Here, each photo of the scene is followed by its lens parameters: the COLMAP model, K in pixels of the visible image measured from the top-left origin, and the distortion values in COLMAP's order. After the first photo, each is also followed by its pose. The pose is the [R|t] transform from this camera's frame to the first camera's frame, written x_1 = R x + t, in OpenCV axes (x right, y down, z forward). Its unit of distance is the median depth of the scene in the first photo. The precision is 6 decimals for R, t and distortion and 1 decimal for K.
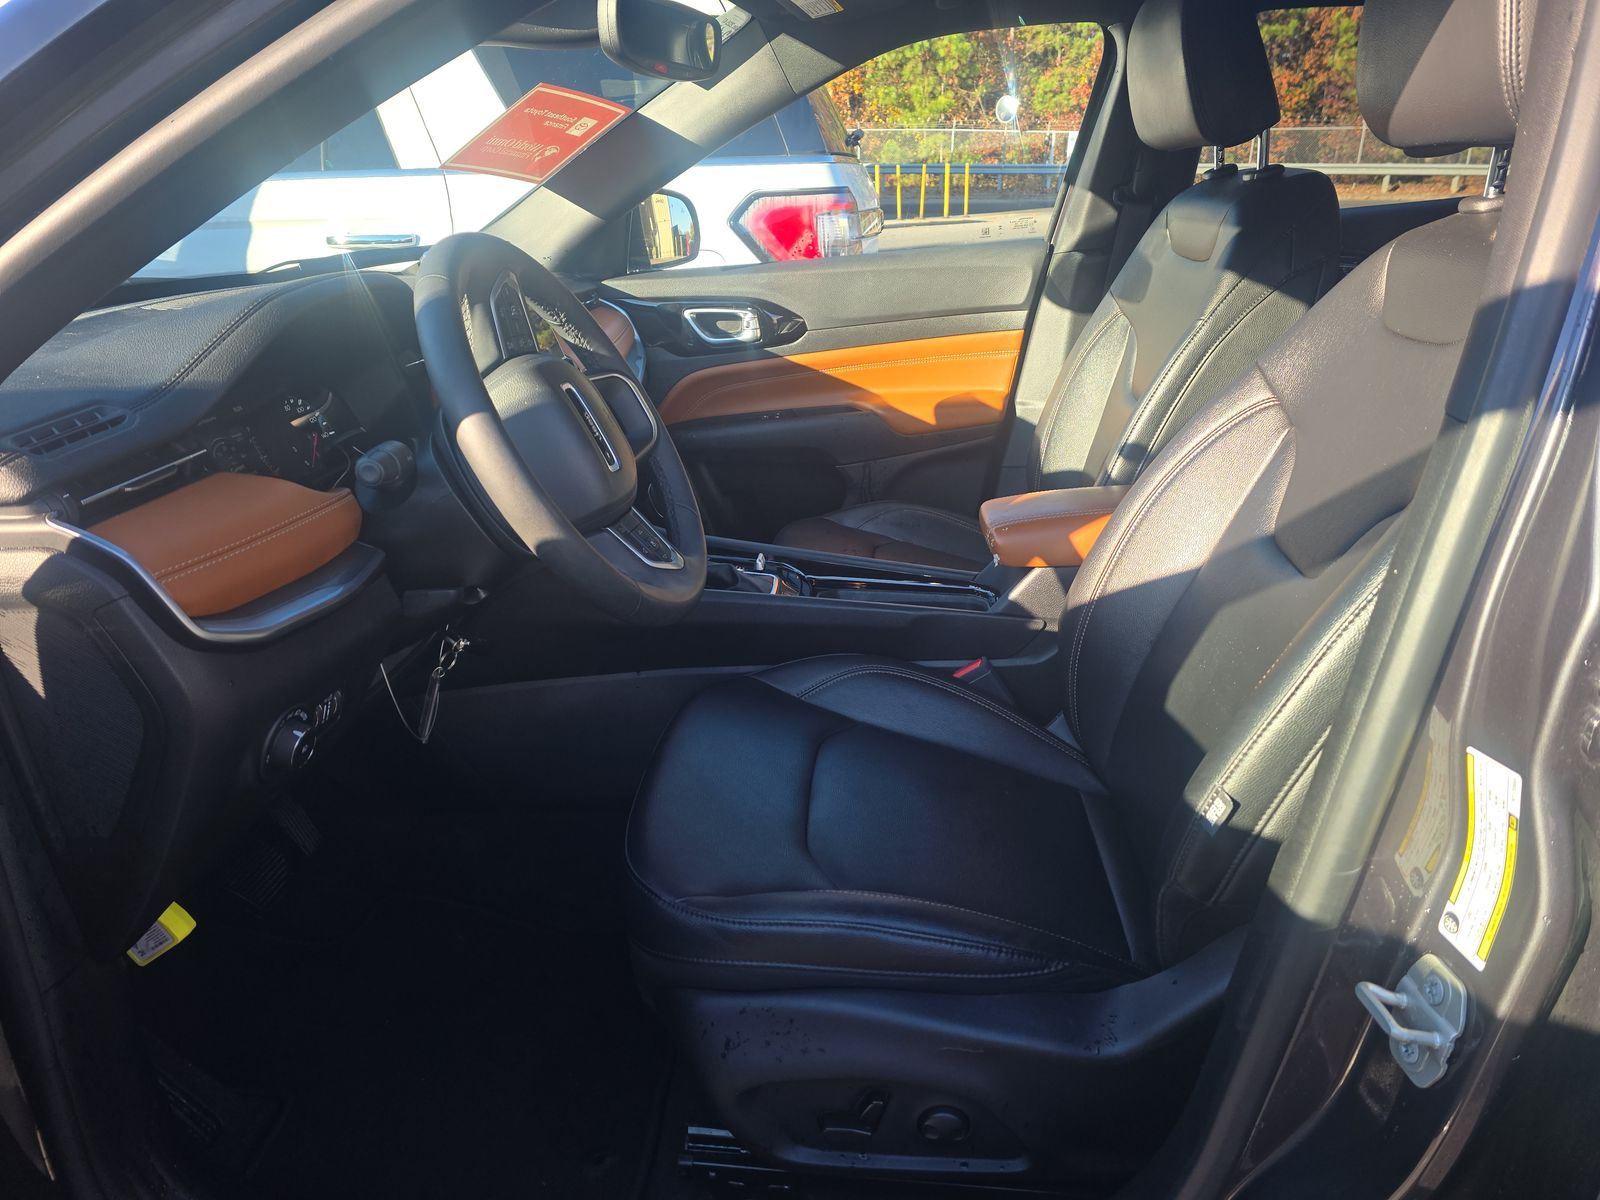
lens RADIAL K [[1077.0, 0, 800.6], [0, 1077.0, 607.2], [0, 0, 1]] dist [0.005467, -0.007581]
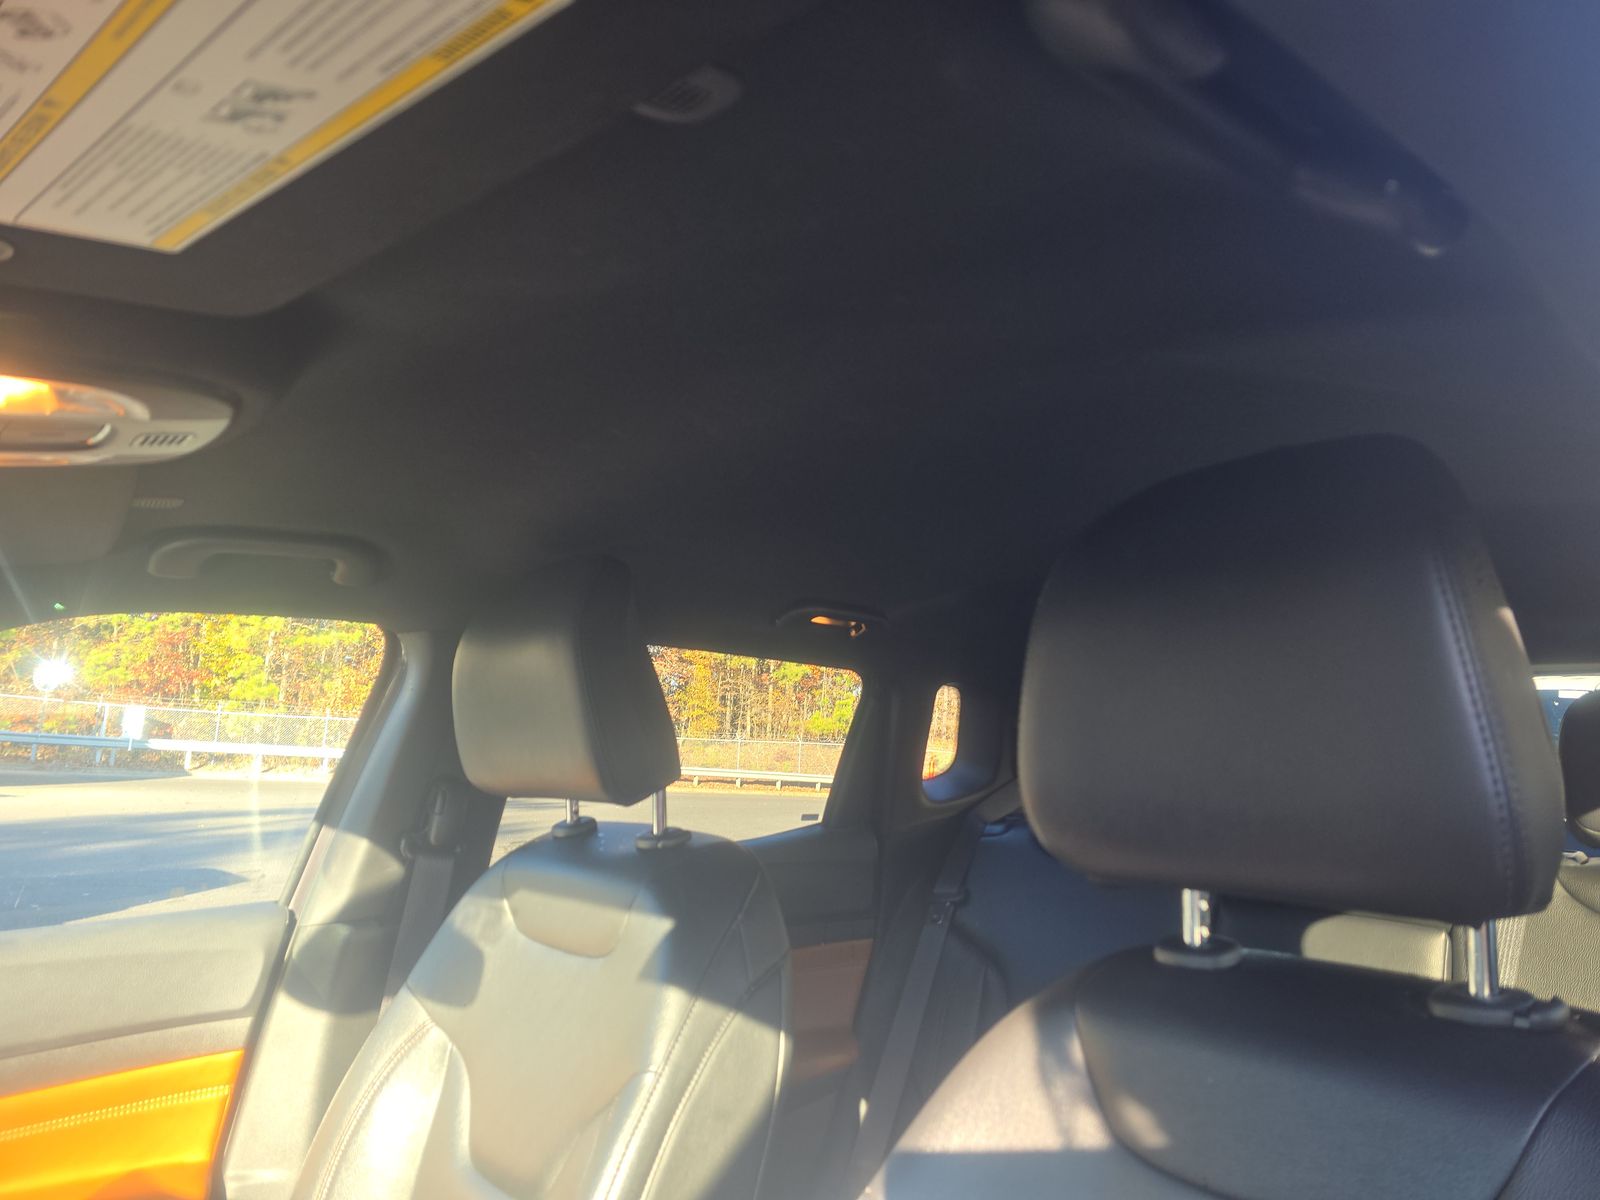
lens RADIAL K [[1077.0, 0, 796.2], [0, 1077.0, 599.4], [0, 0, 1]] dist [0.005467, -0.007581]
pose [[0.707939, 0.147895, 0.690615, -0.032359], [0.219995, 0.883007, -0.414609, -0.159401], [-0.671137, 0.445450, 0.592579, 0.309079]]
